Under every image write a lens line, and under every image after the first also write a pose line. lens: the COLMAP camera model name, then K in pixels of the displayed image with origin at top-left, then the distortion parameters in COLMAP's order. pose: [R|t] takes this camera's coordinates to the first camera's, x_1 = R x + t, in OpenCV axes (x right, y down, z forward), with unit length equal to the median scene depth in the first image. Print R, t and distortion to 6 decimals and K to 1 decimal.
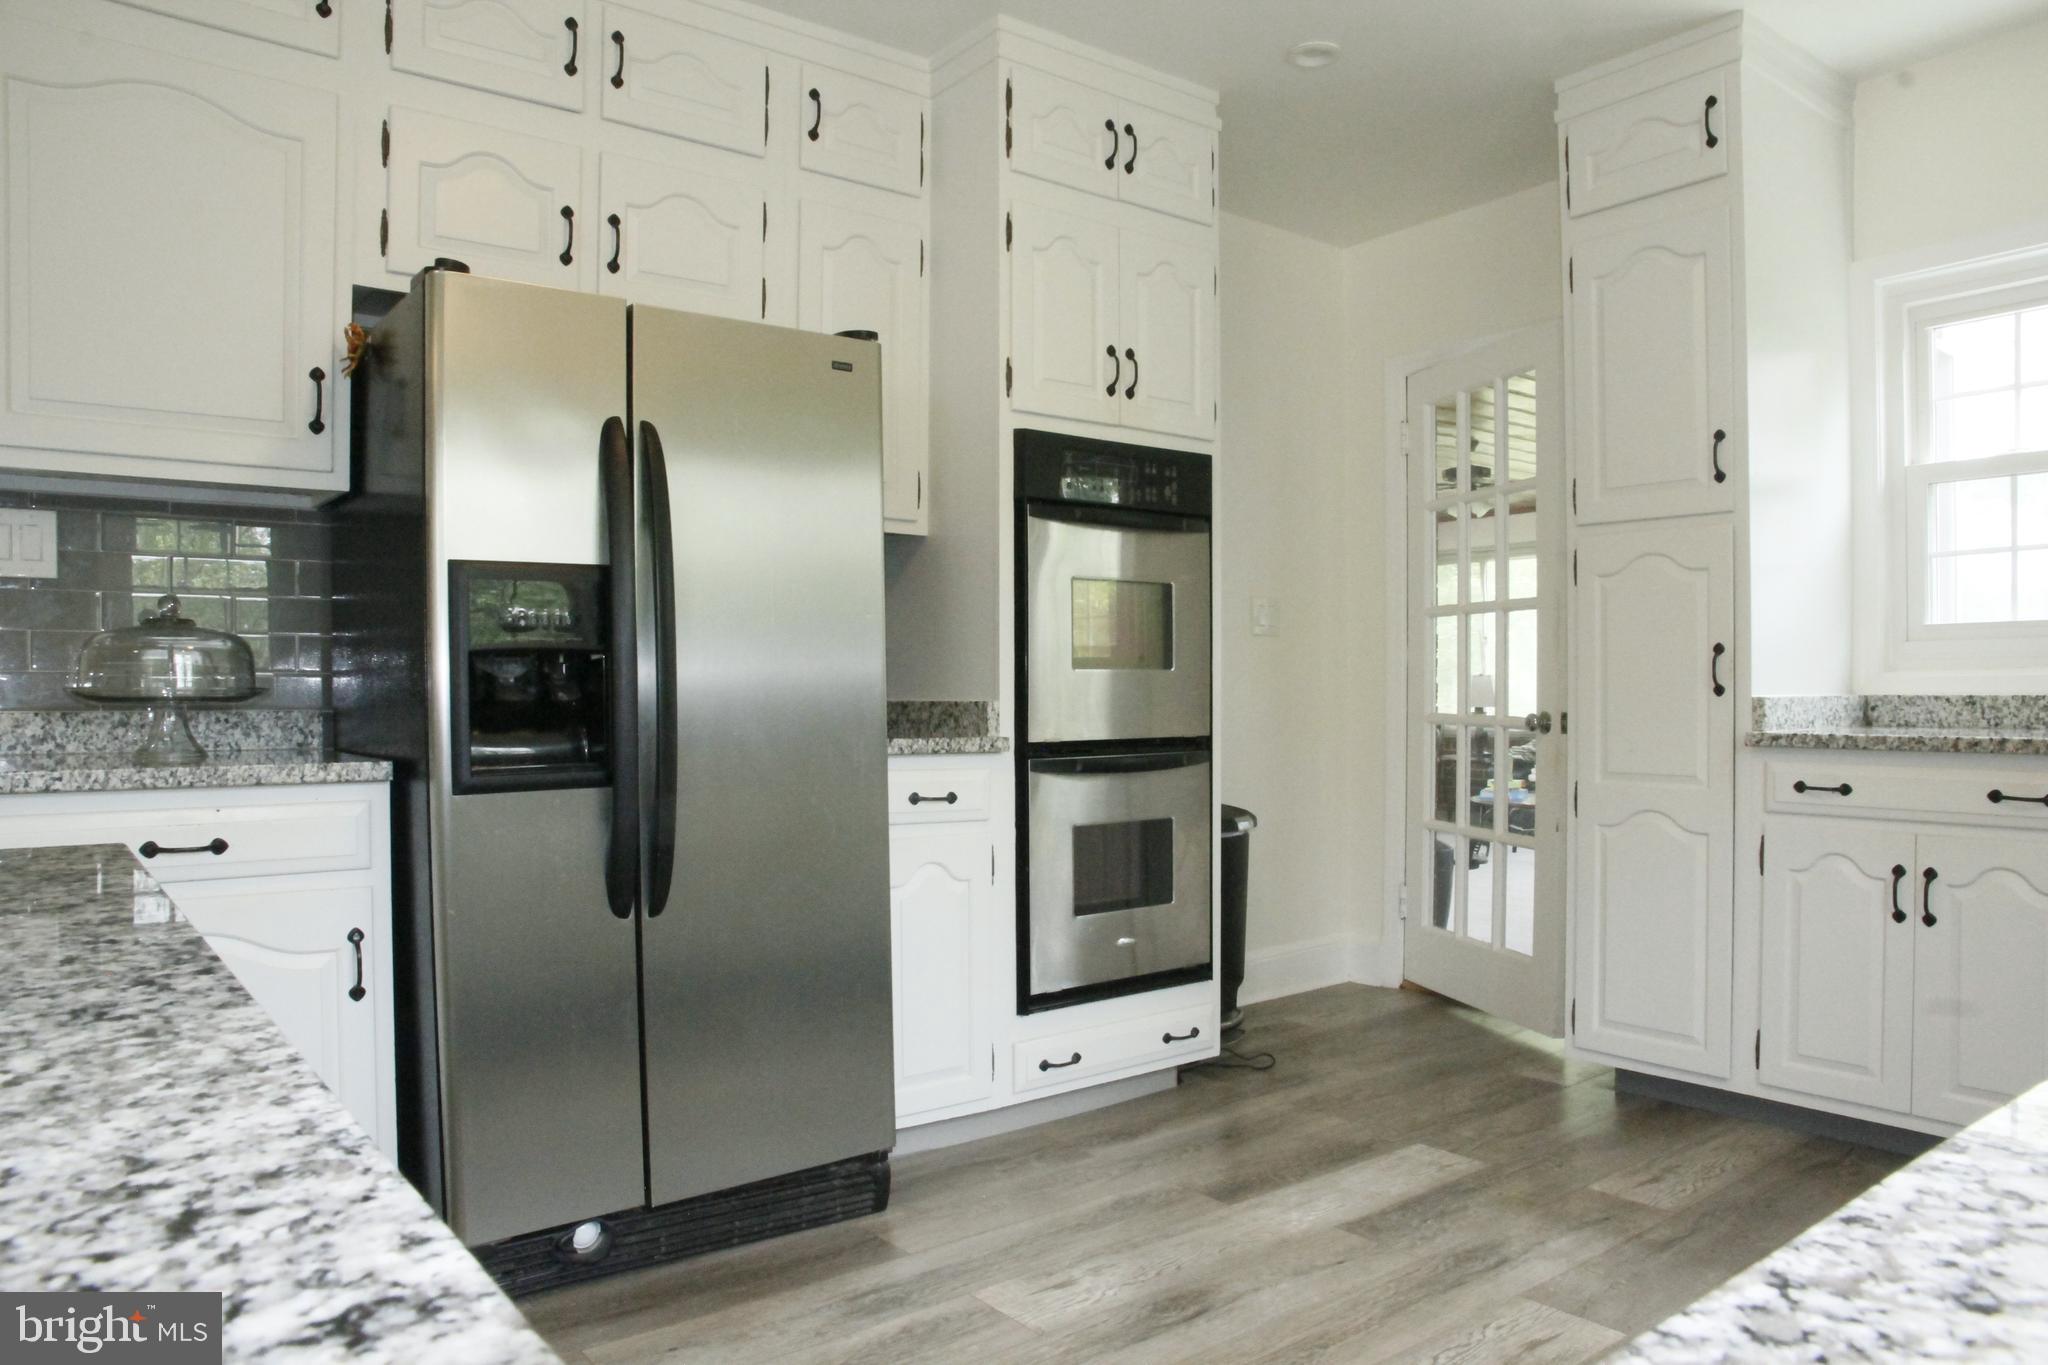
lens RADIAL K [[1408.2, 0, 1035.8], [0, 1408.2, 714.4], [0, 0, 1]] dist [-0.124477, 0.083638]
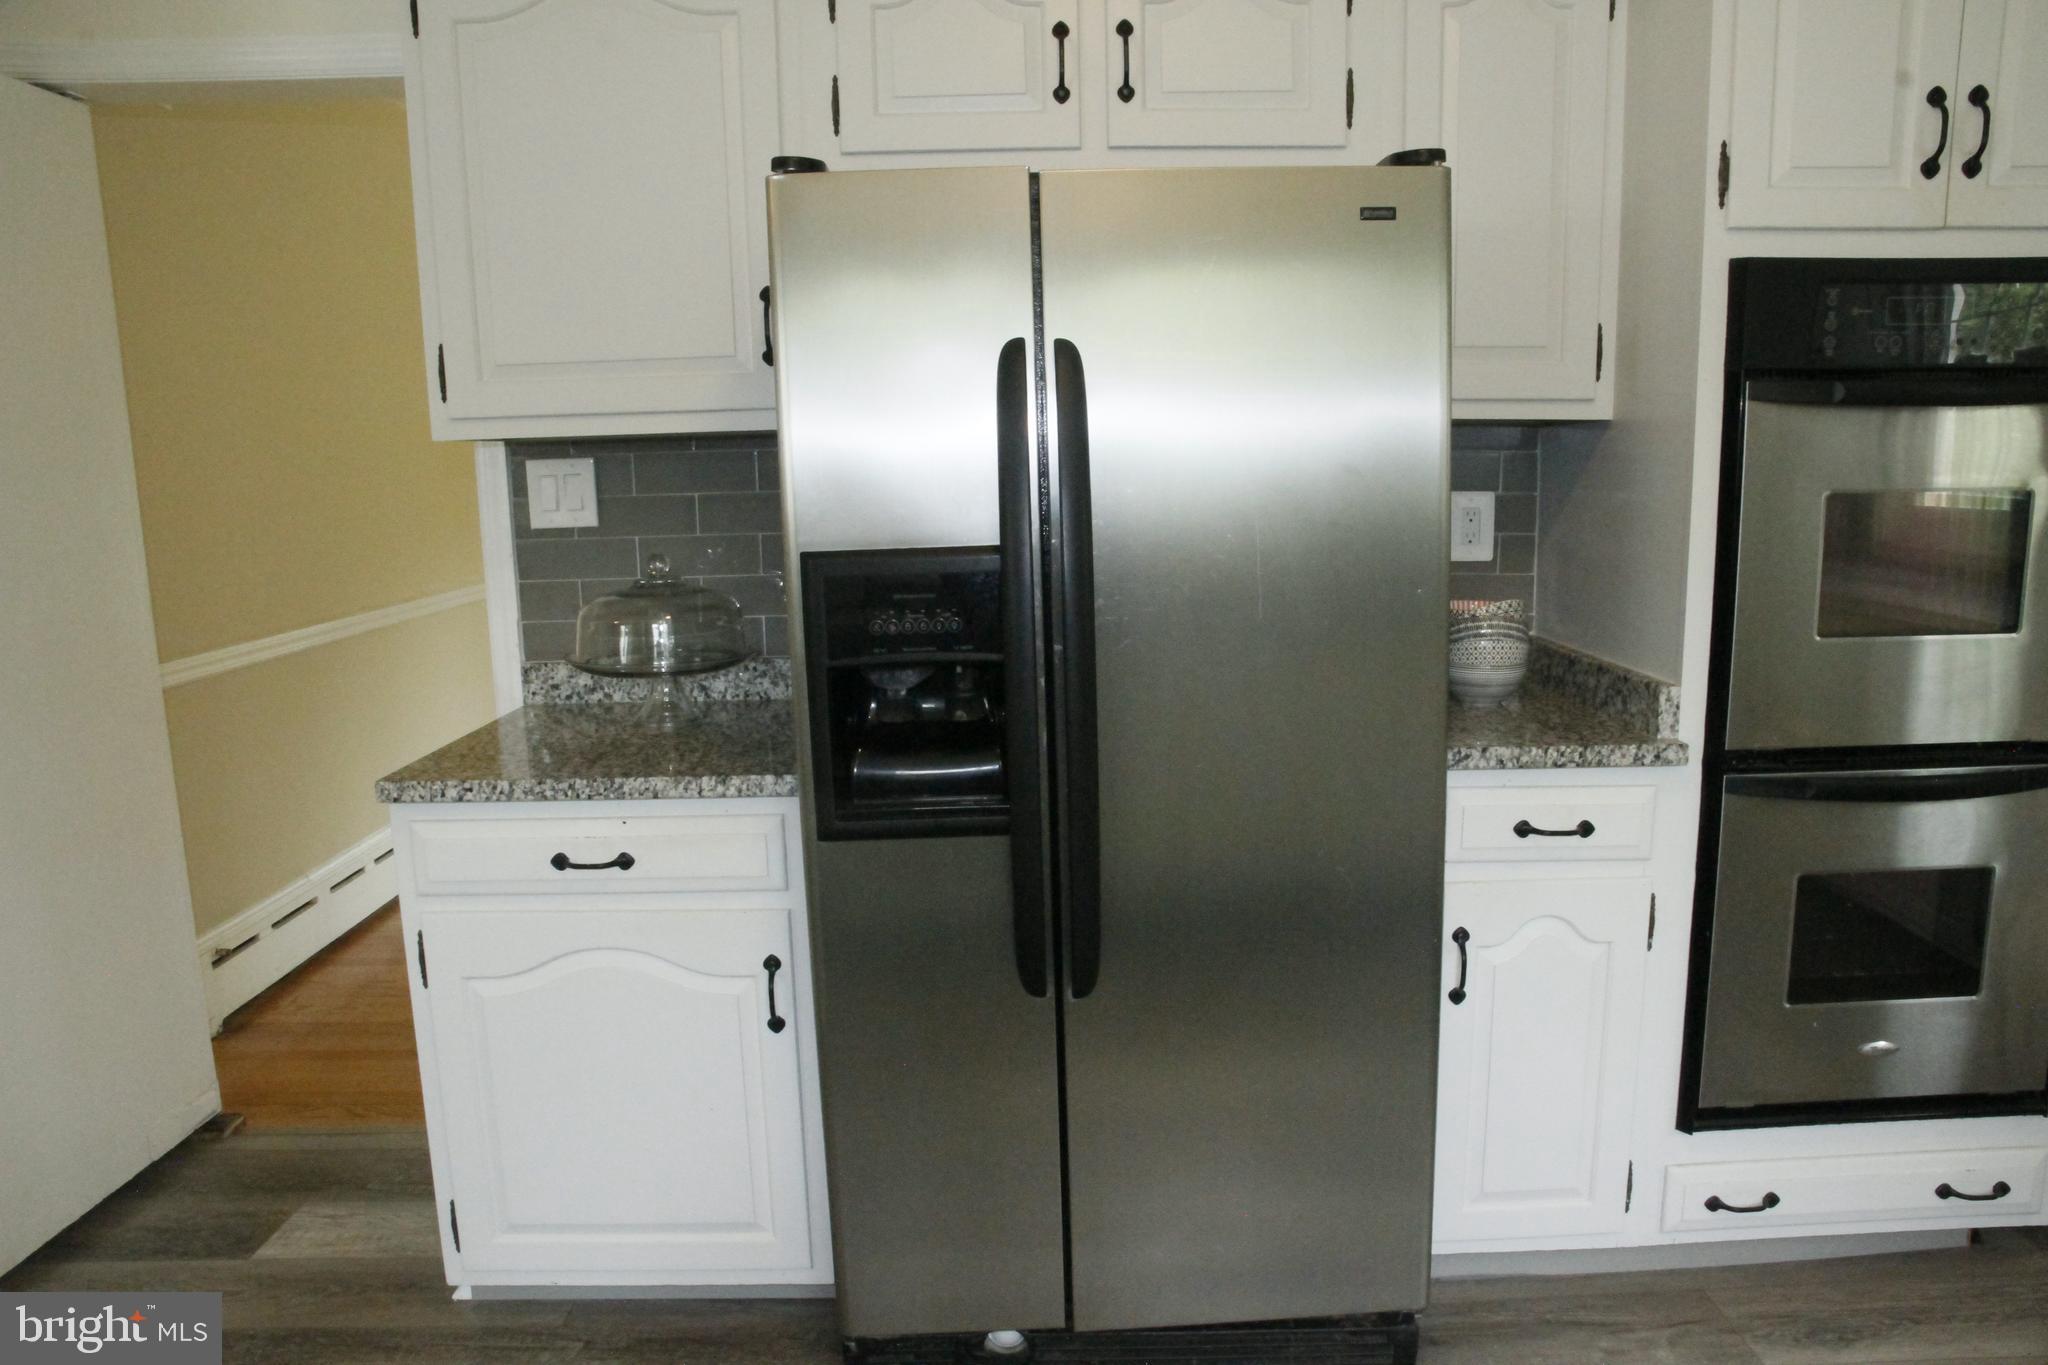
lens RADIAL K [[1408.2, 0, 1035.8], [0, 1408.2, 714.4], [0, 0, 1]] dist [-0.124477, 0.083638]
pose [[0.797462, 0.094747, -0.595884, 0.119948], [0.009712, 0.985450, 0.169687, -0.109762], [0.603291, -0.141106, 0.784939, 0.307046]]
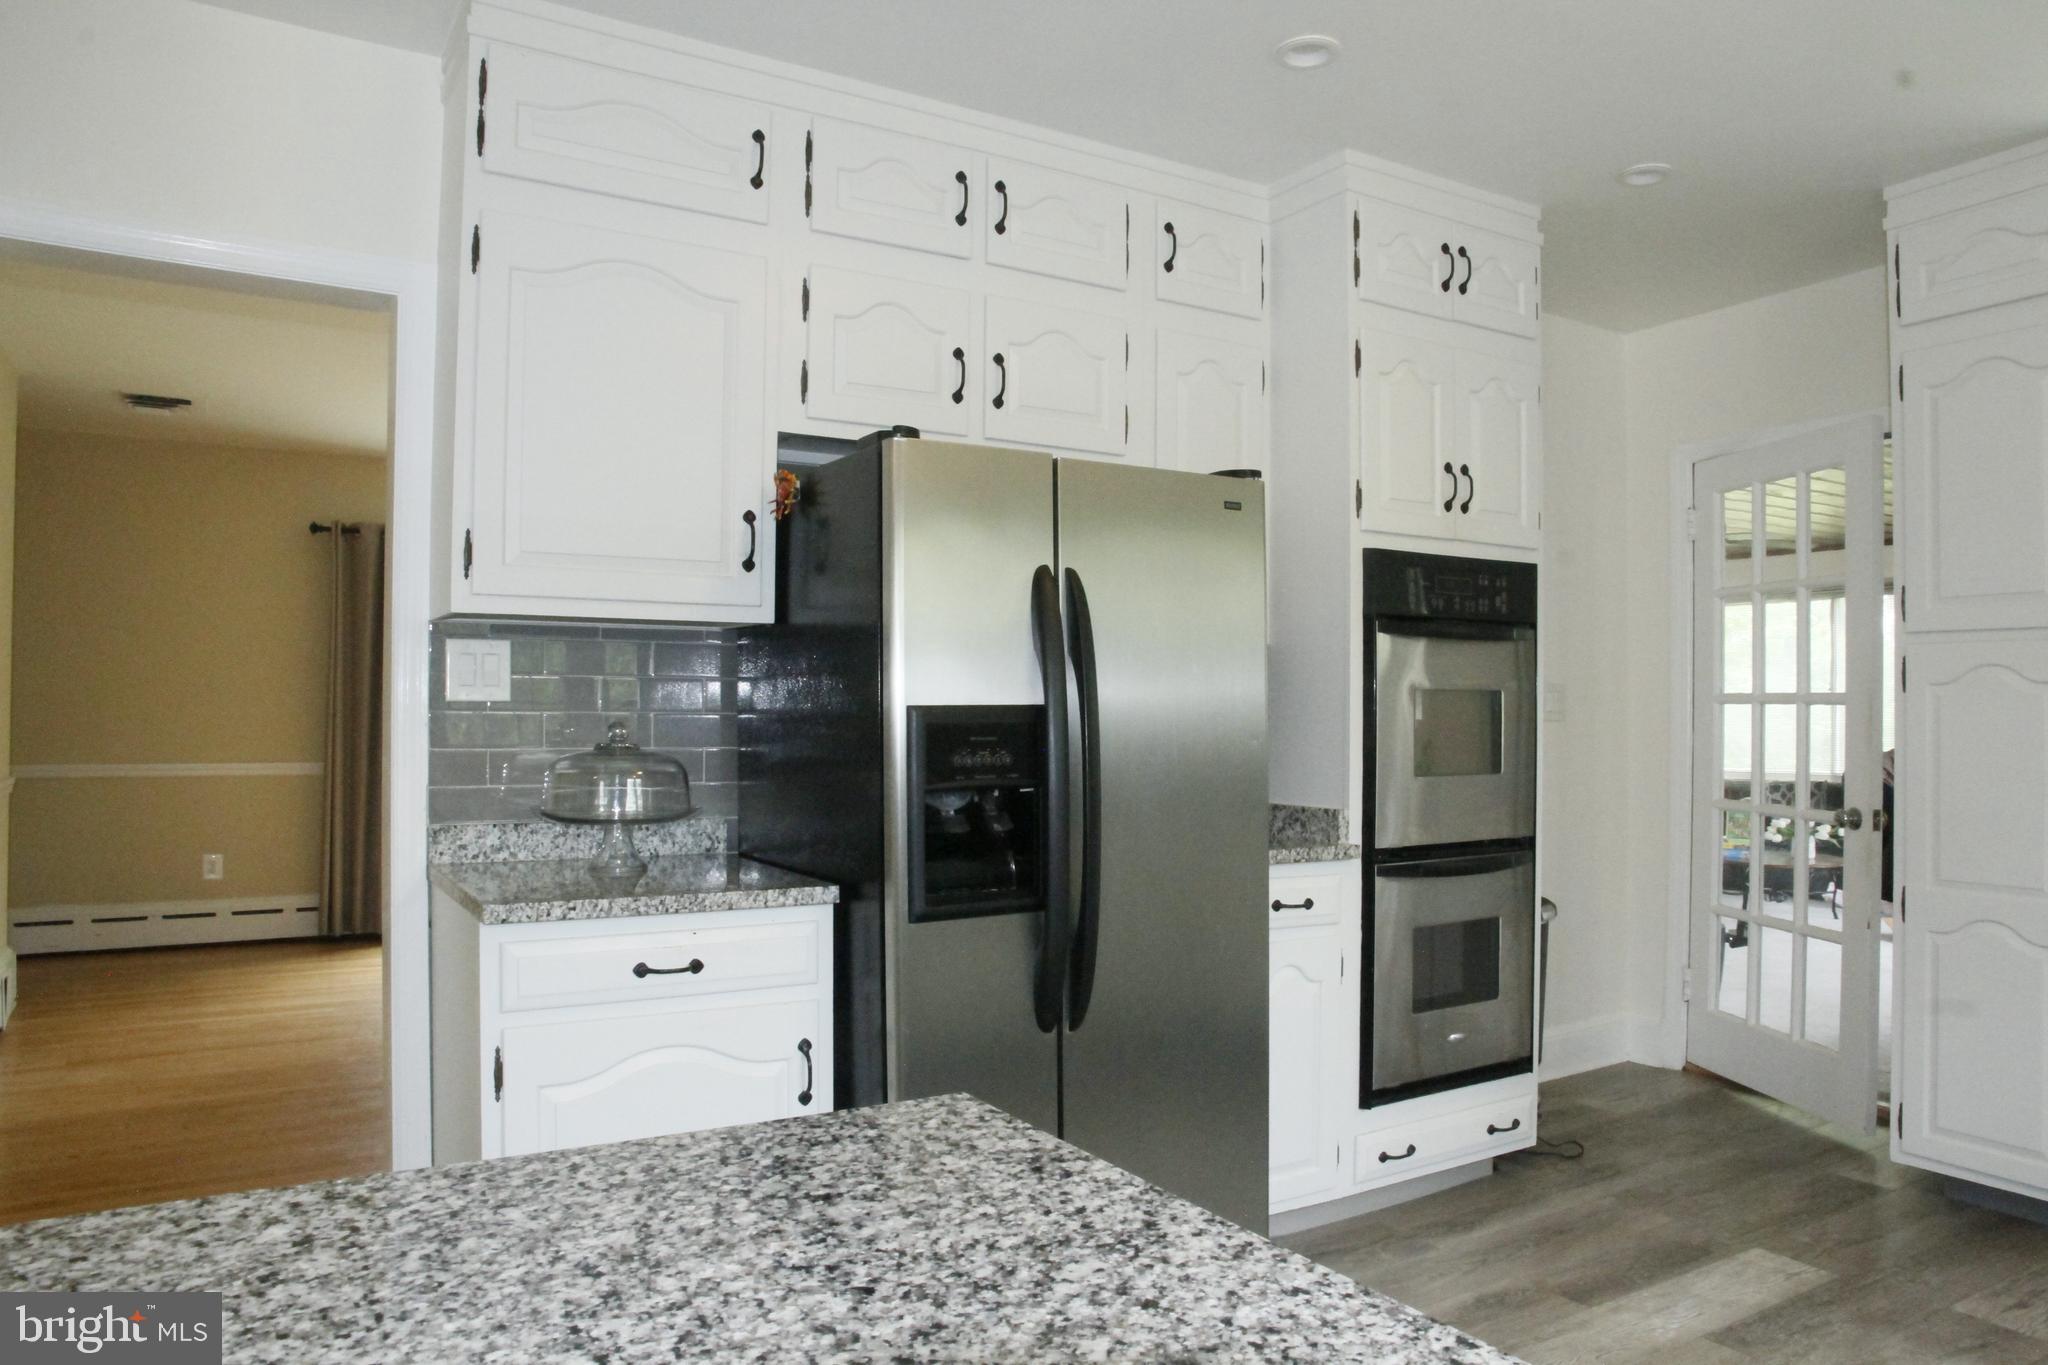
lens RADIAL K [[1402.4, 0, 1021.8], [0, 1402.4, 708.5], [0, 0, 1]] dist [-0.127662, 0.083117]
pose [[0.993068, 0.007010, -0.117329, -0.146976], [-0.009056, 0.999816, -0.016912, -0.065071], [0.117189, 0.017858, 0.992949, -0.055602]]
